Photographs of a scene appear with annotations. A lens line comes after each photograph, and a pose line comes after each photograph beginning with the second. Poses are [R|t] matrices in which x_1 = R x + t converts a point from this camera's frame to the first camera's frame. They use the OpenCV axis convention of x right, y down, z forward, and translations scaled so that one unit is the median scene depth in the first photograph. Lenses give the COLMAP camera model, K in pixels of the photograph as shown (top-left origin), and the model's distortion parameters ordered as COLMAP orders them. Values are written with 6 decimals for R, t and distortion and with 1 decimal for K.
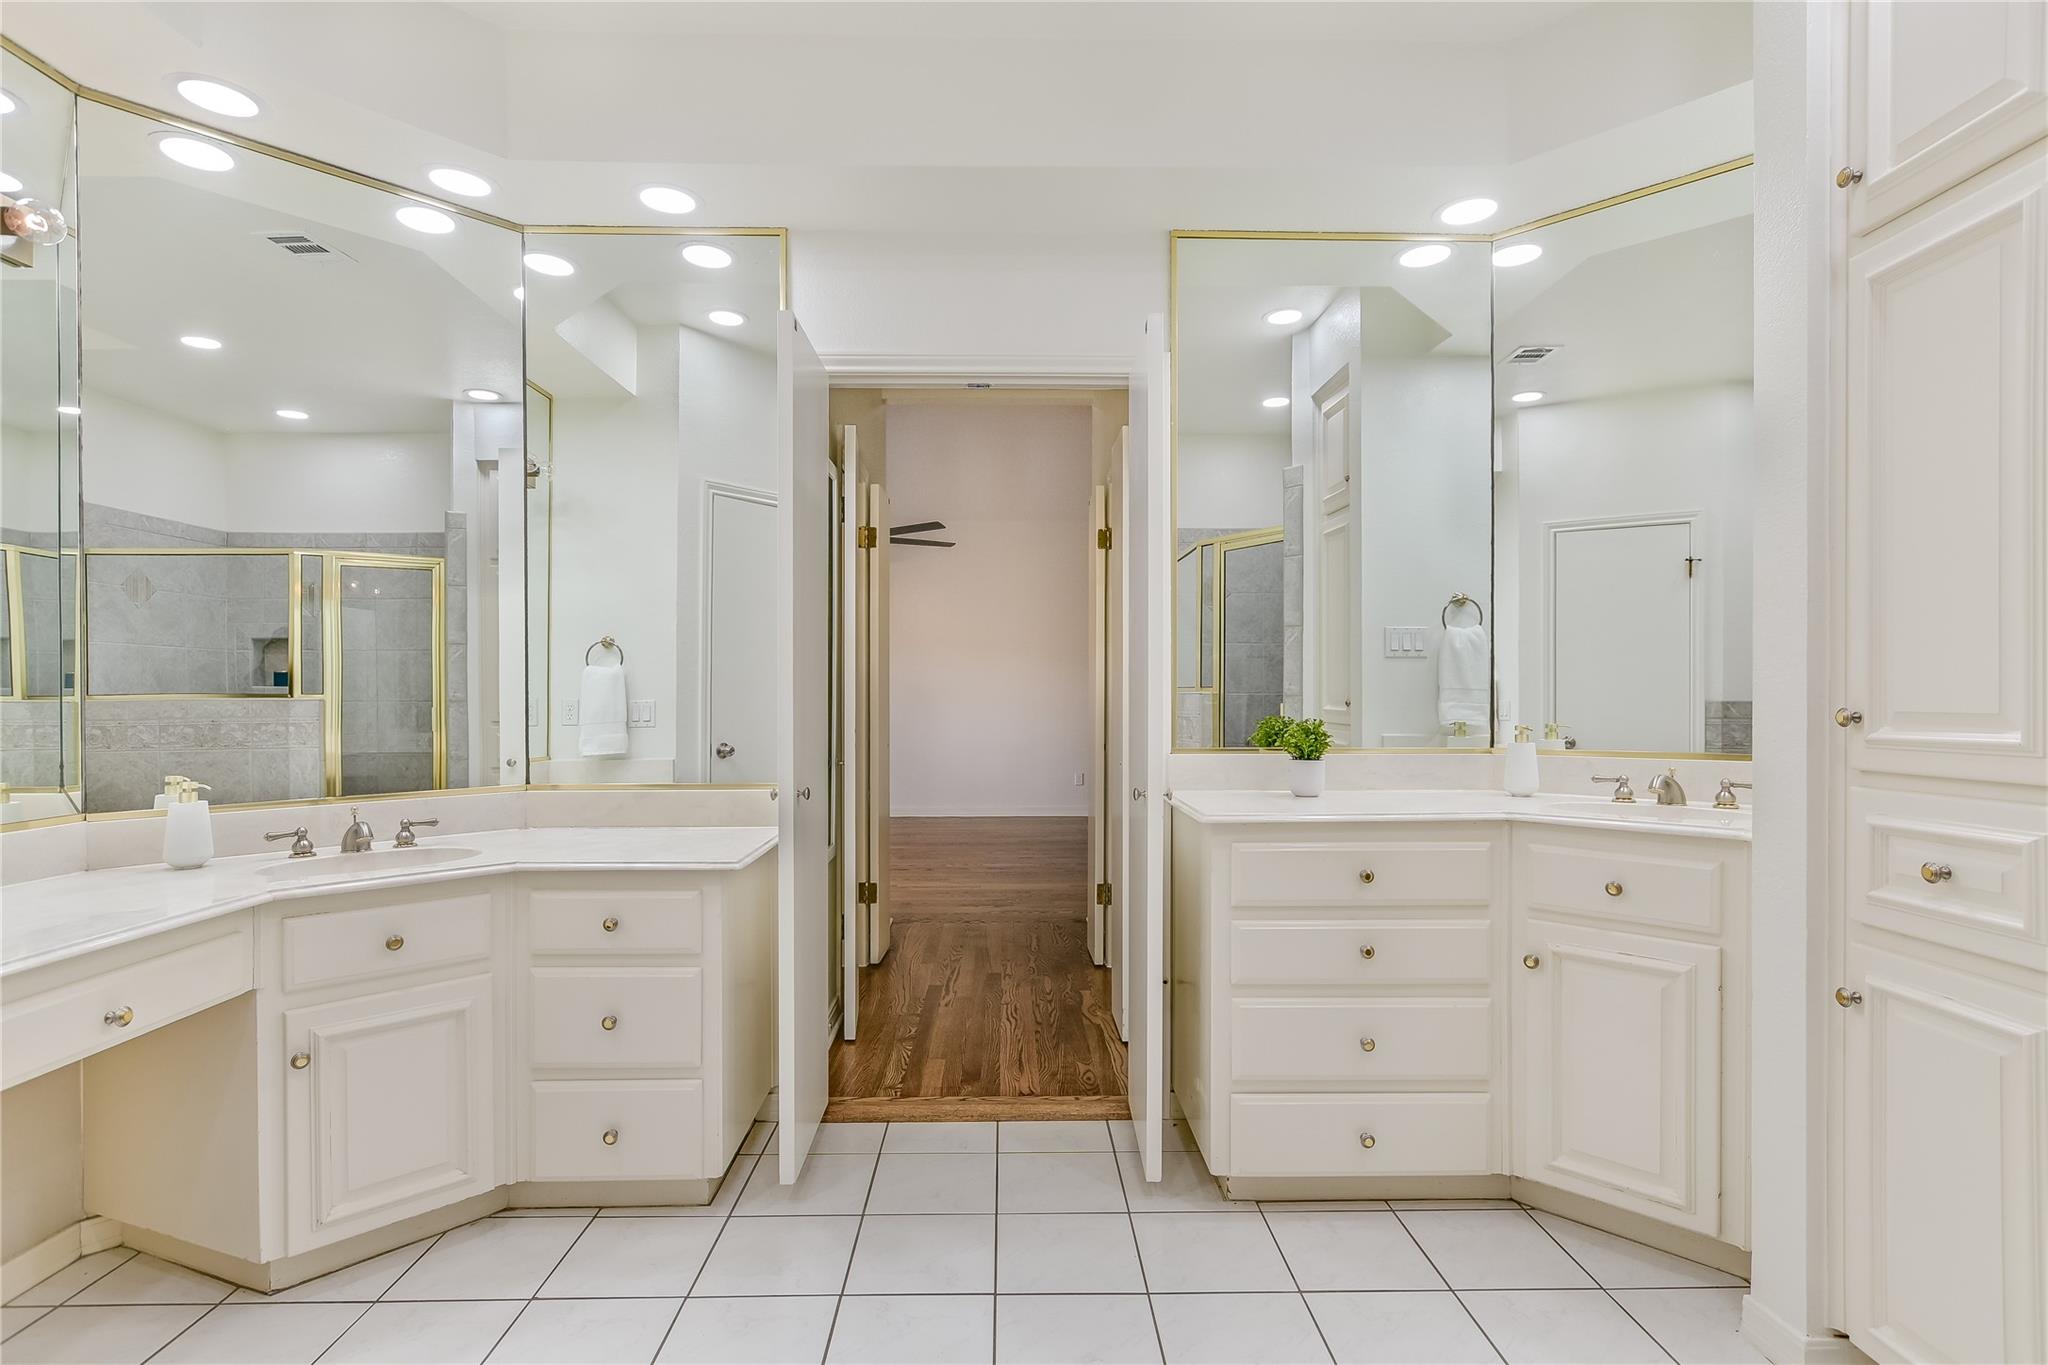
lens RADIAL K [[963.7, 0, 1010.4], [0, 963.7, 683.8], [0, 0, 1]] dist [-0.020372, 0.000177]
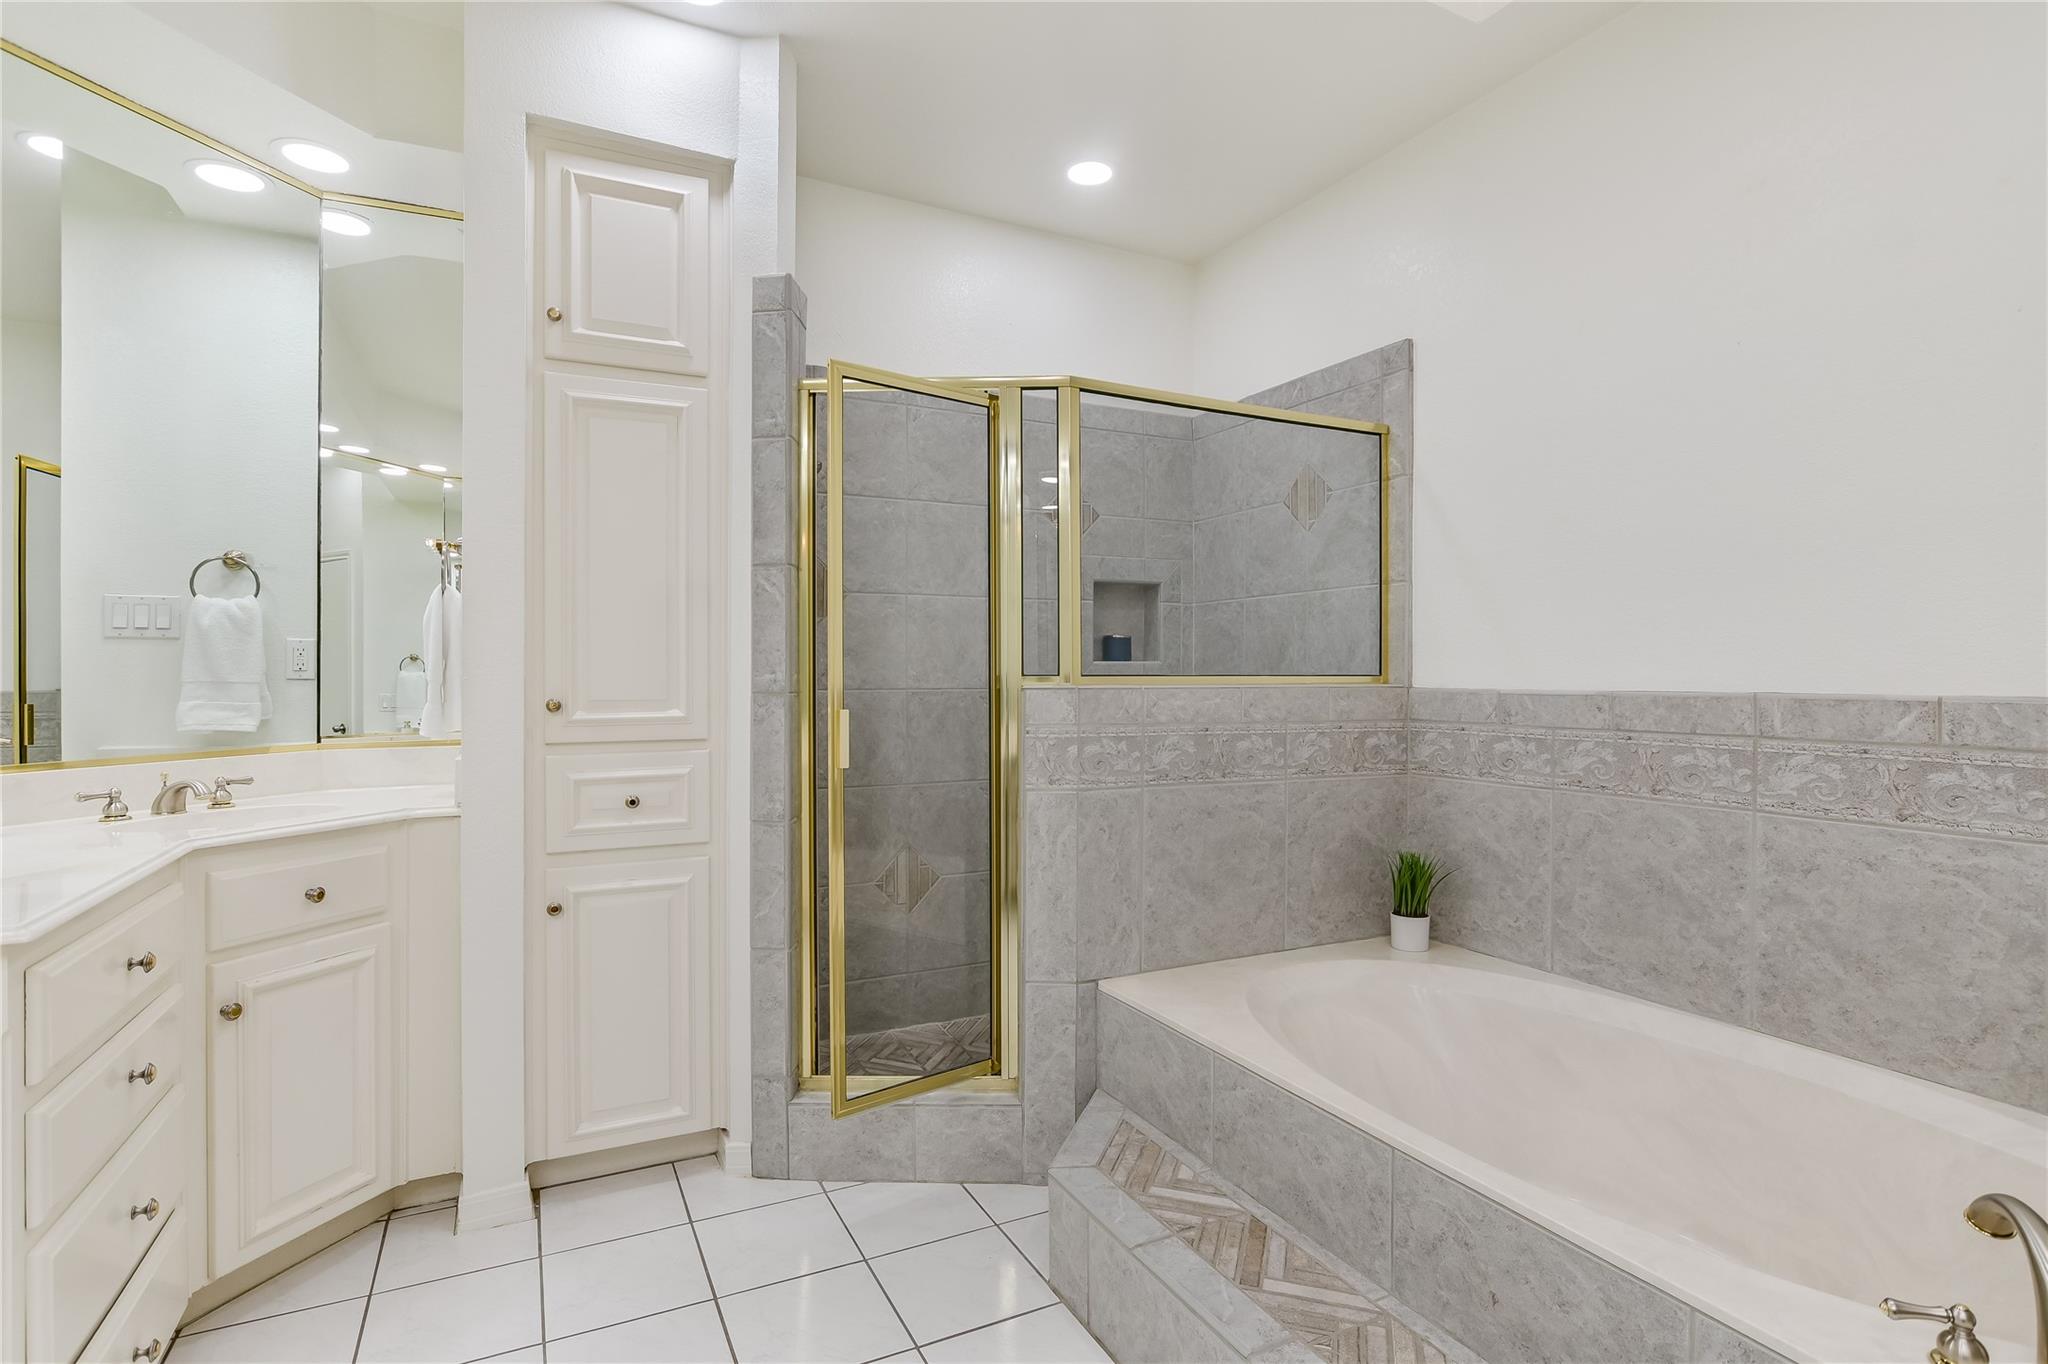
lens RADIAL K [[963.7, 0, 1010.4], [0, 963.7, 683.3], [0, 0, 1]] dist [-0.020372, 0.000177]
pose [[-0.442609, 0.005393, 0.896699, -0.531087], [-0.005036, 0.999951, -0.008500, 0.009229], [-0.896701, -0.008278, -0.442560, 0.813409]]
